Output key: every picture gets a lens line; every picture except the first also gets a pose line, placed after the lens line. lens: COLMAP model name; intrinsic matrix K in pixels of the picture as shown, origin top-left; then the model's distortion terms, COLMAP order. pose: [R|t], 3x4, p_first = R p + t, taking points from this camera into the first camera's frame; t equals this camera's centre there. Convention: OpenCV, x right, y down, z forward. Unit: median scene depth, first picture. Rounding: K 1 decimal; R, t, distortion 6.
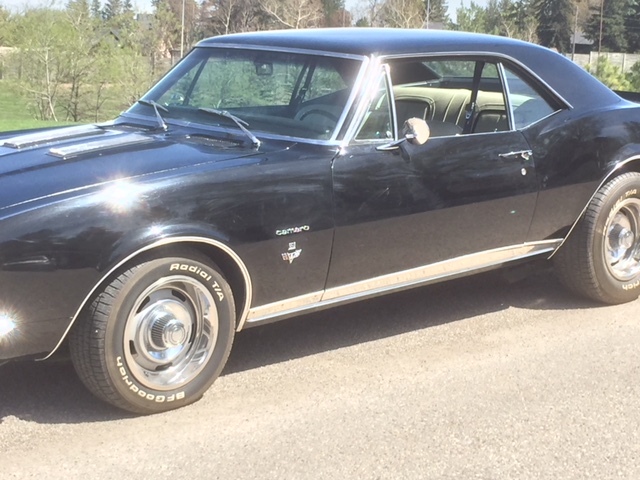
lens RADIAL K [[1310.7, 0, 320.0], [0, 1310.7, 240.0], [0, 0, 1]] dist [0.029318, 0.036379]
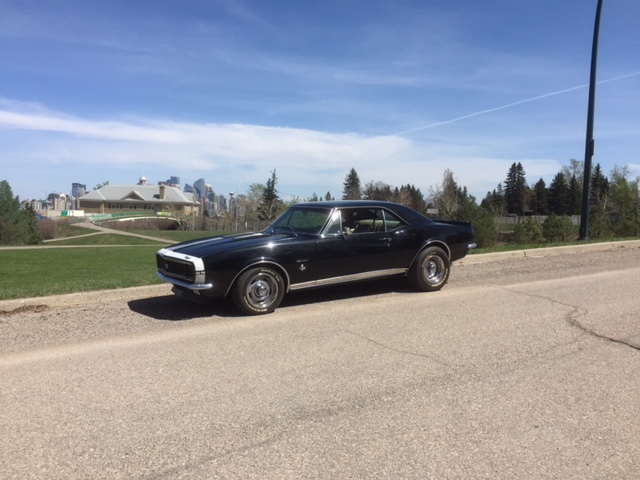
lens RADIAL K [[558.1, 0, 317.5], [0, 558.1, 225.4], [0, 0, 1]] dist [0.089796, -0.135591]
pose [[0.984092, -0.019496, -0.176588, 0.245924], [-0.003998, 0.991278, -0.131723, 0.082524], [0.177616, 0.130334, 0.975431, -0.332240]]
